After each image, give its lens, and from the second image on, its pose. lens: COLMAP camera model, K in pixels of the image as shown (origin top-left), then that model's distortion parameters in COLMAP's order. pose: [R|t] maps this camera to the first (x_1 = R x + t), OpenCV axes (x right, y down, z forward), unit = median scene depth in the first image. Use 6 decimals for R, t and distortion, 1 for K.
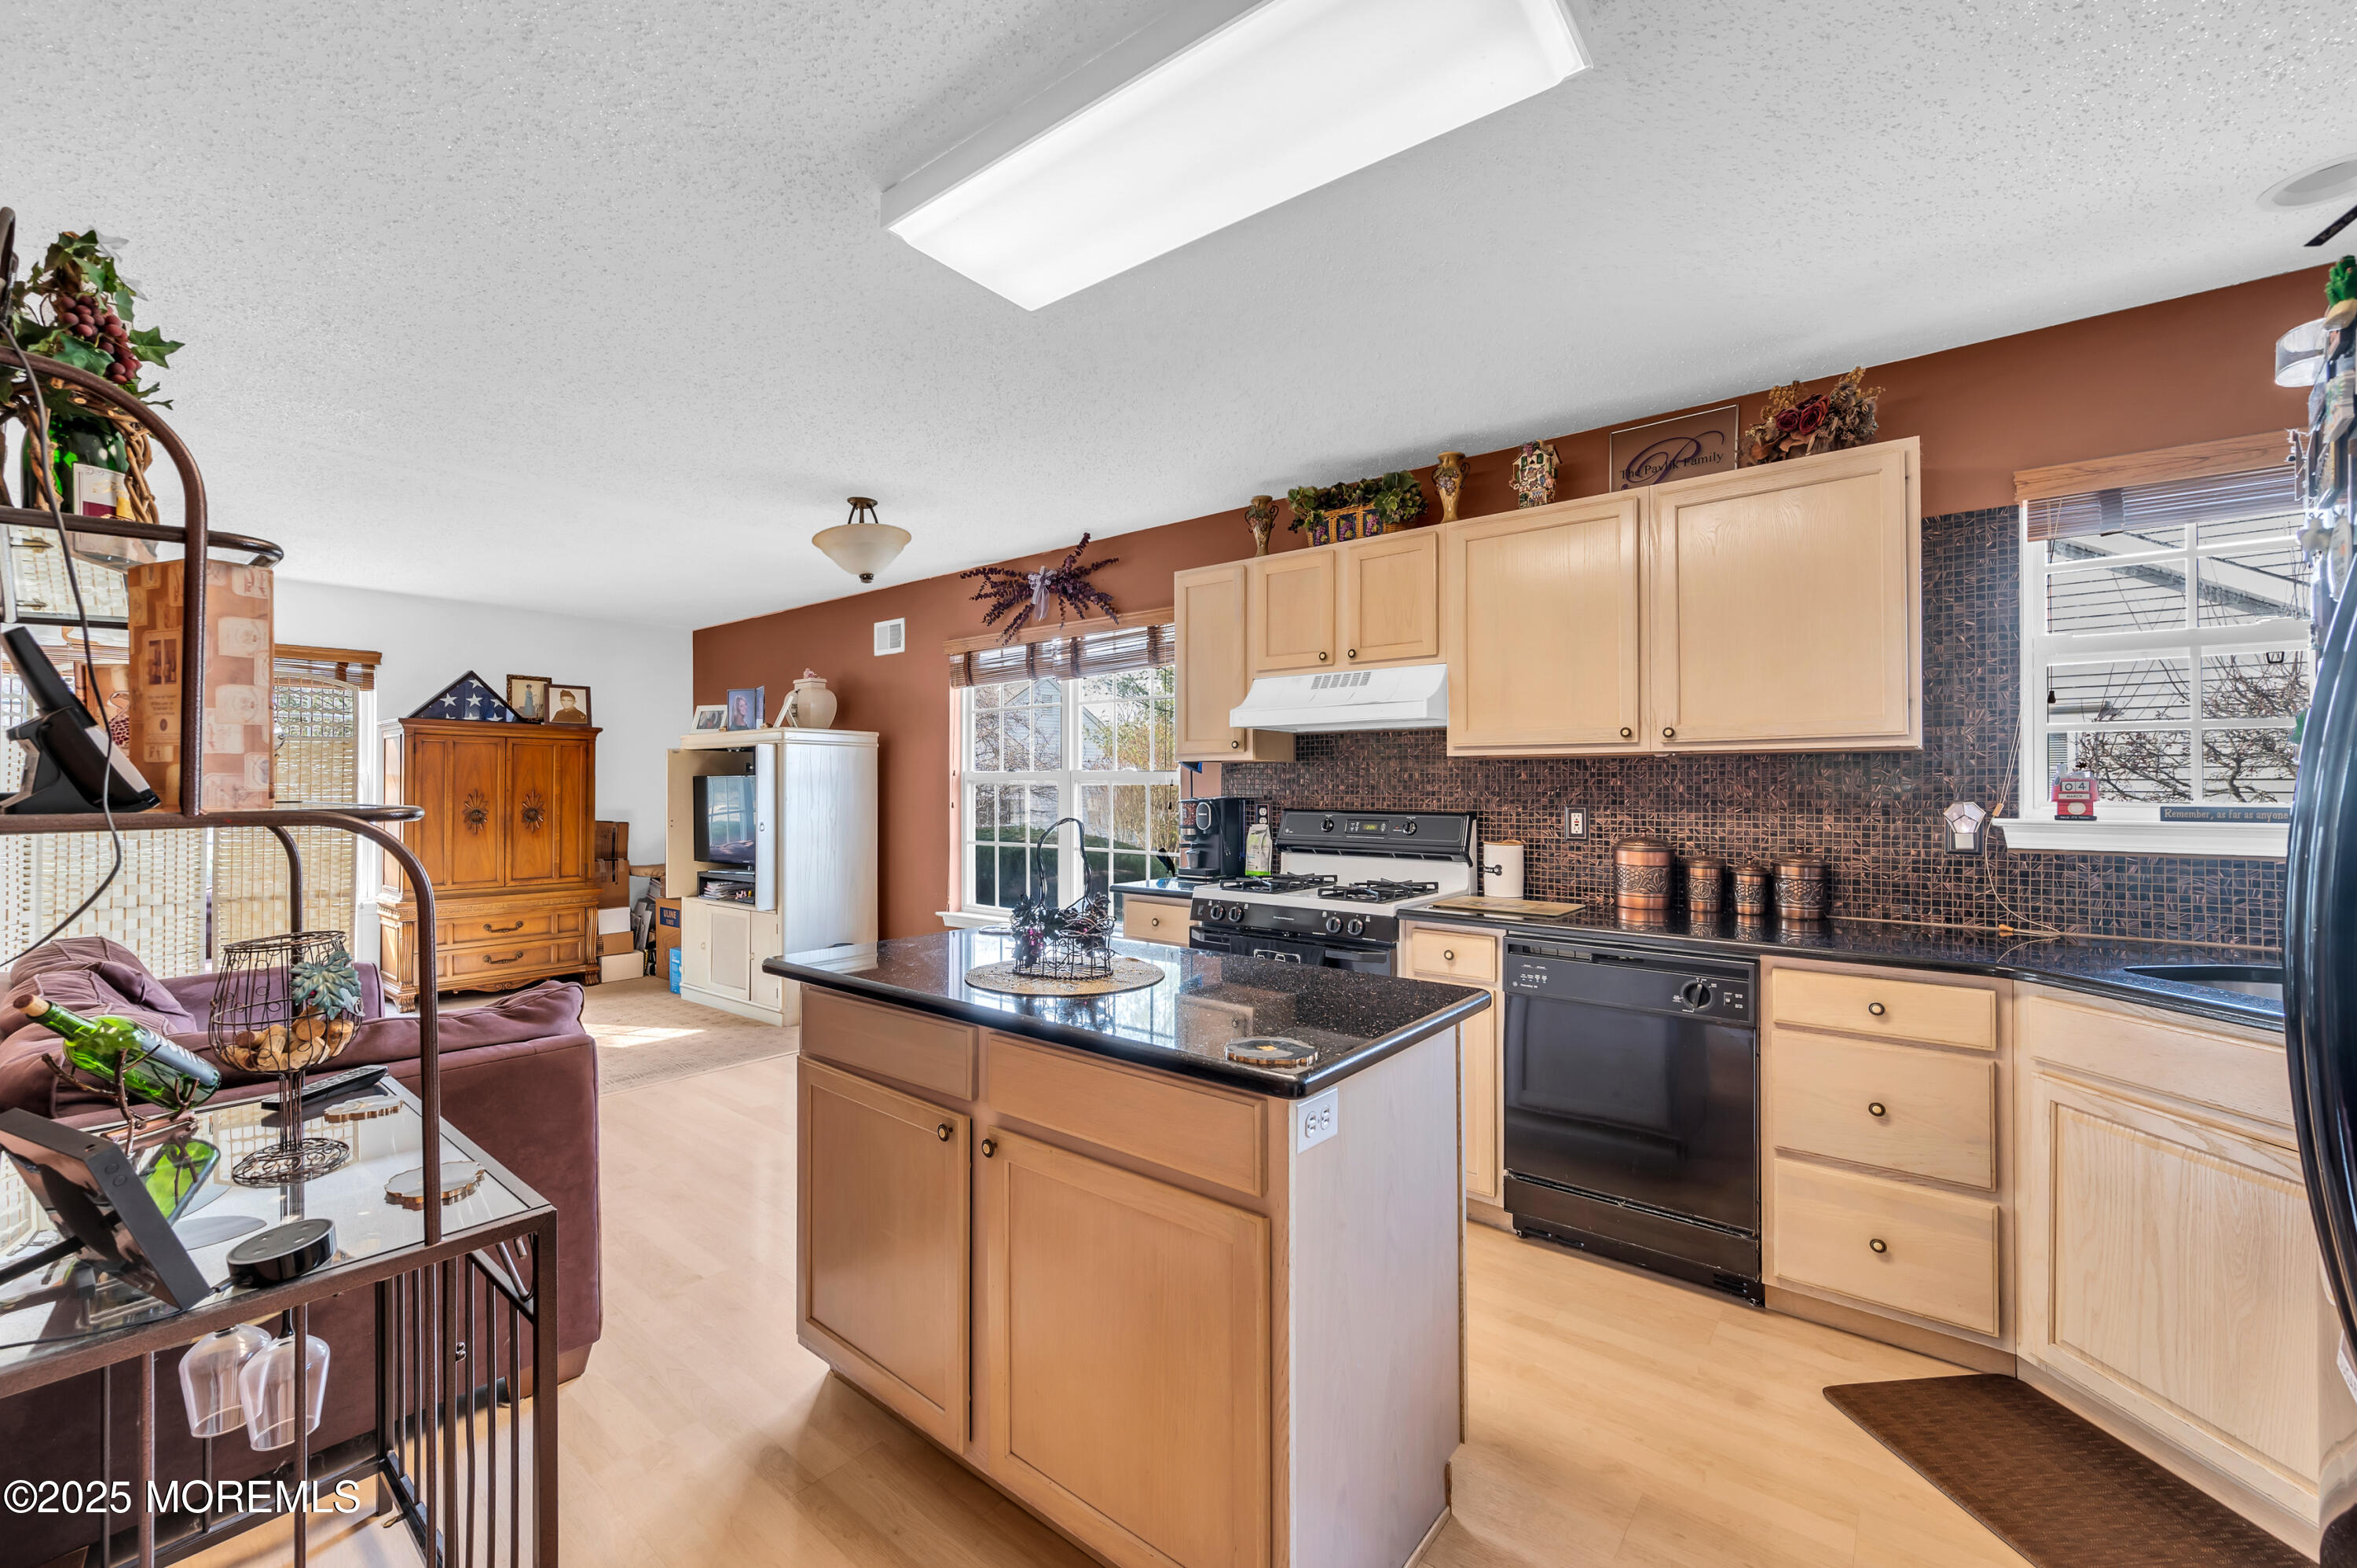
lens RADIAL K [[958.2, 0, 1172.3], [0, 958.2, 778.7], [0, 0, 1]] dist [-0.003198, 0.000950]
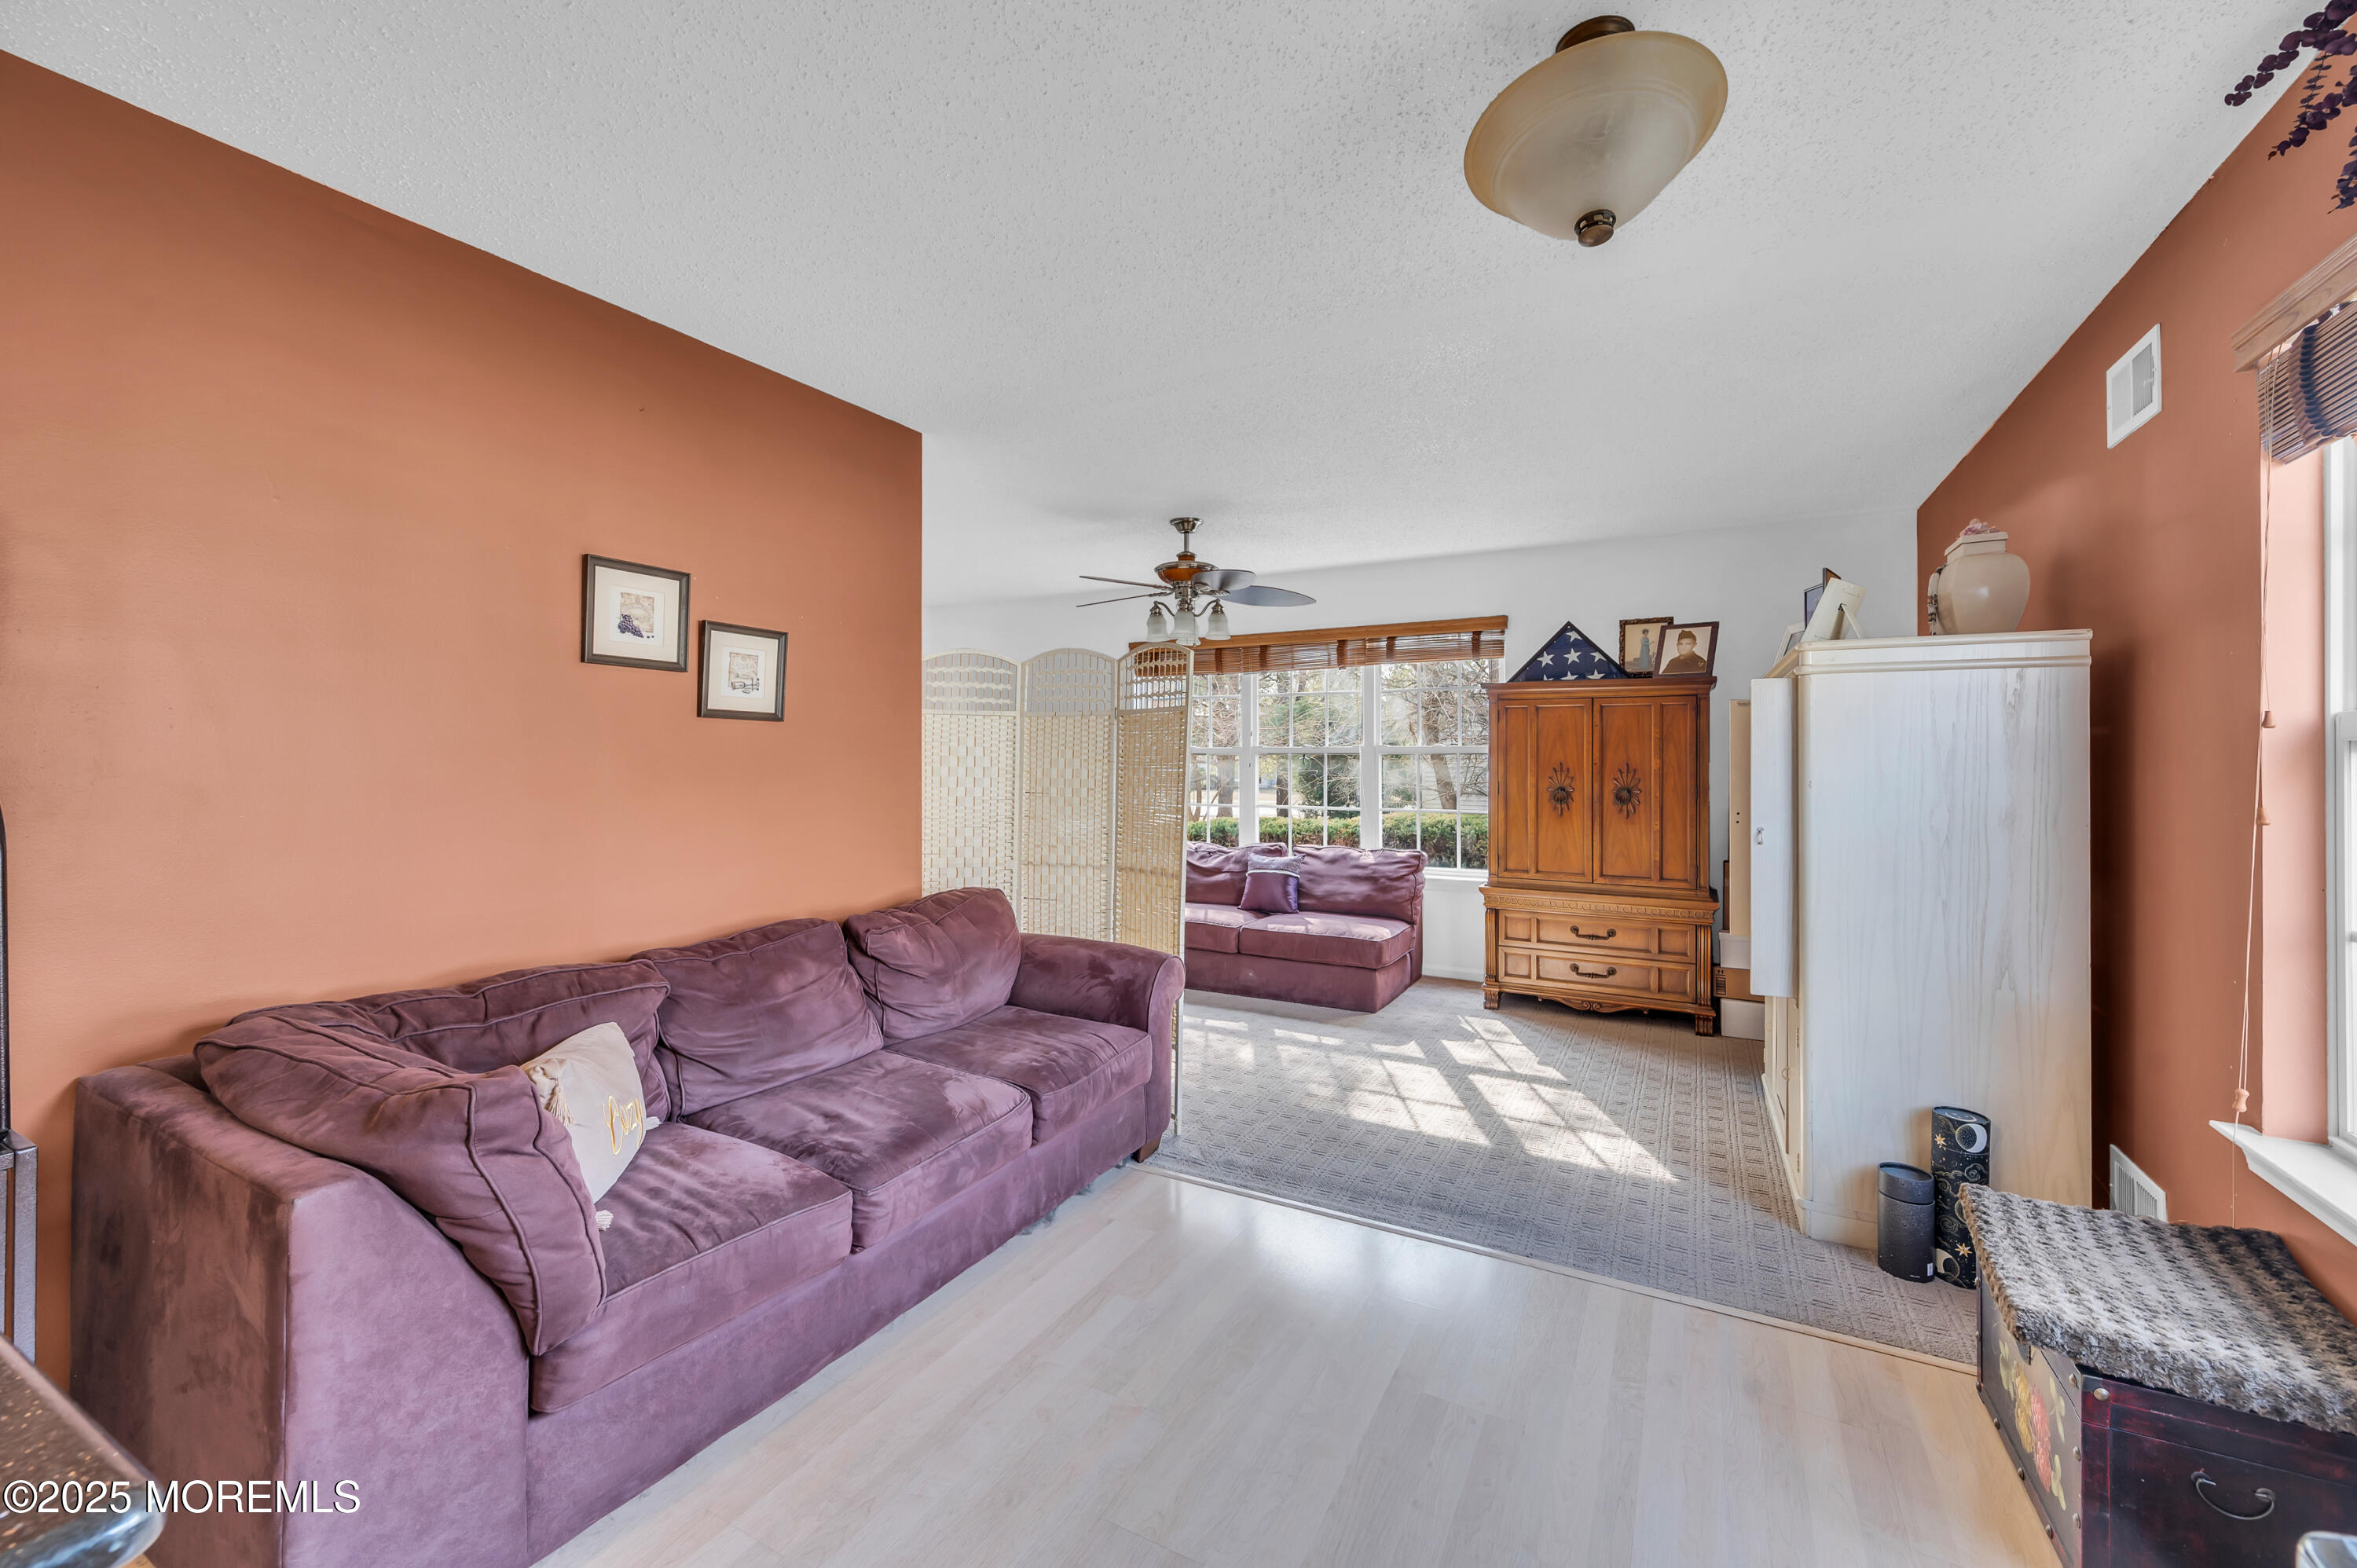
lens RADIAL K [[945.1, 0, 1153.5], [0, 945.1, 760.6], [0, 0, 1]] dist [0.001922, -0.001073]
pose [[0.175326, 0.003313, -0.984505, 0.021684], [0.008130, 0.999955, 0.004812, 0.002372], [0.984477, -0.008848, 0.175291, 0.490975]]
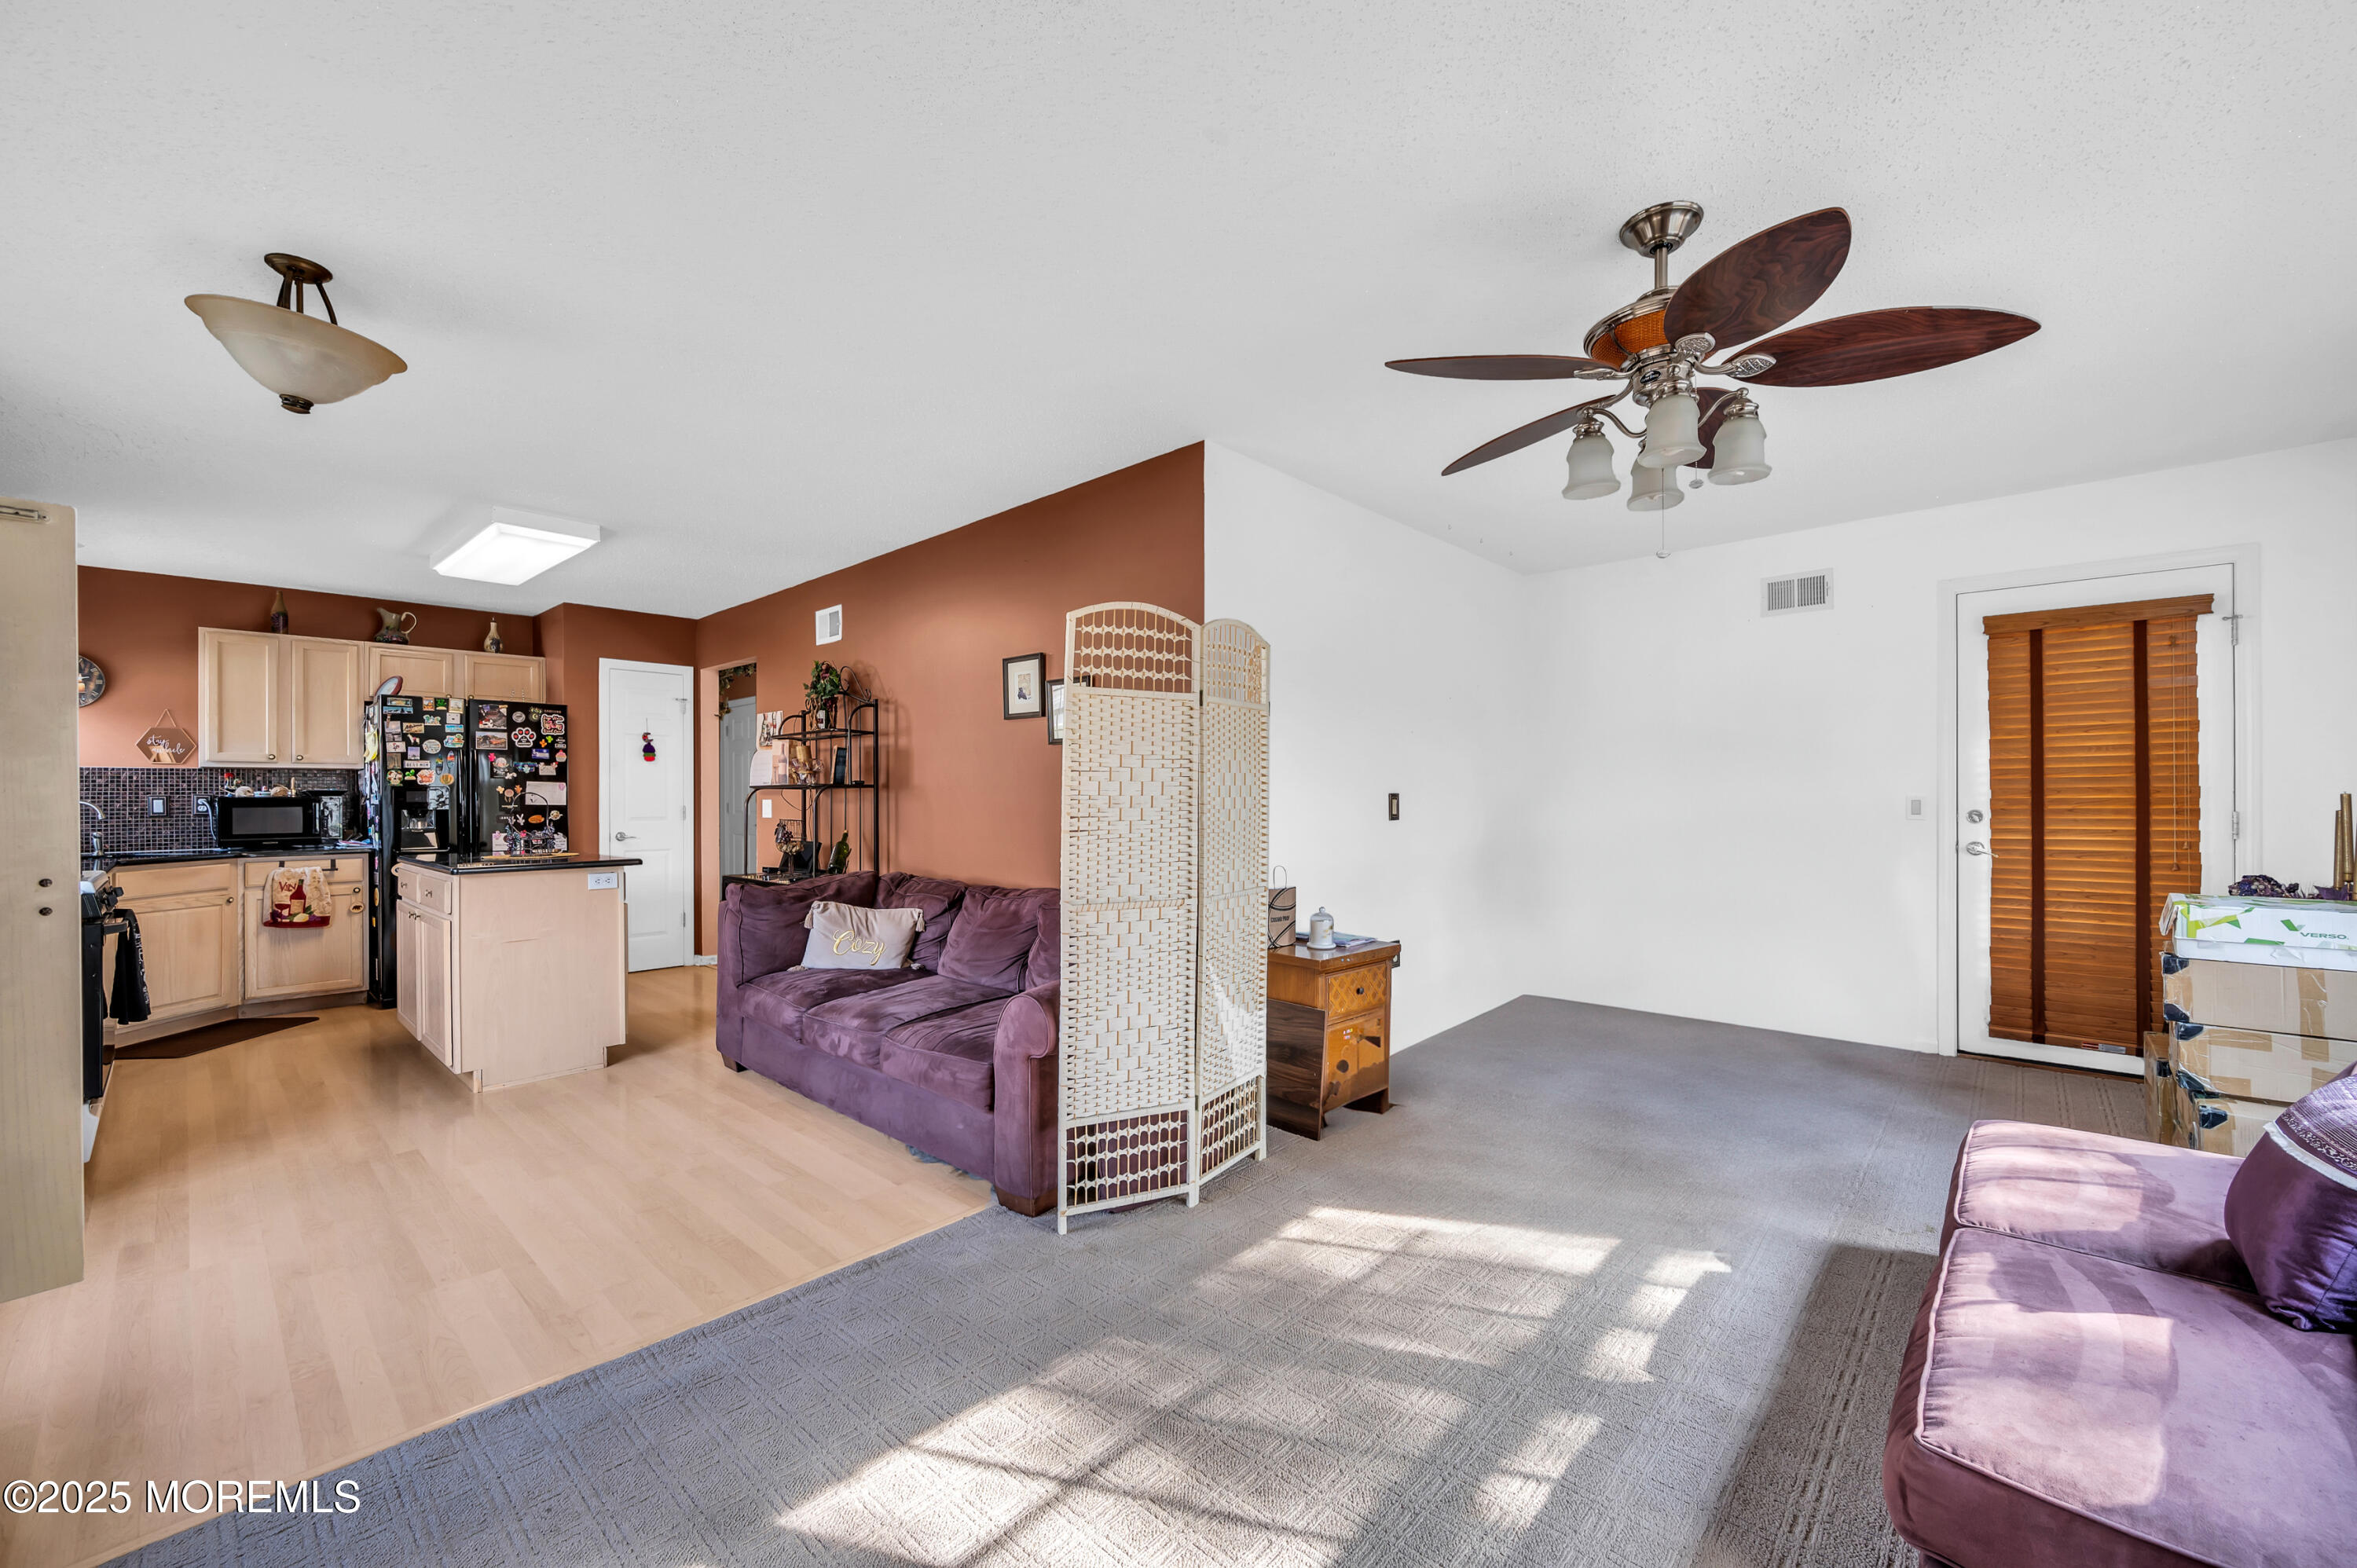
lens RADIAL K [[958.2, 0, 1217.4], [0, 958.2, 787.3], [0, 0, 1]] dist [-0.003198, 0.000950]
pose [[-0.999287, 0.009499, 0.036551, -0.569498], [0.008776, 0.999764, -0.019880, 0.025414], [-0.036731, -0.019545, -0.999134, 1.006383]]
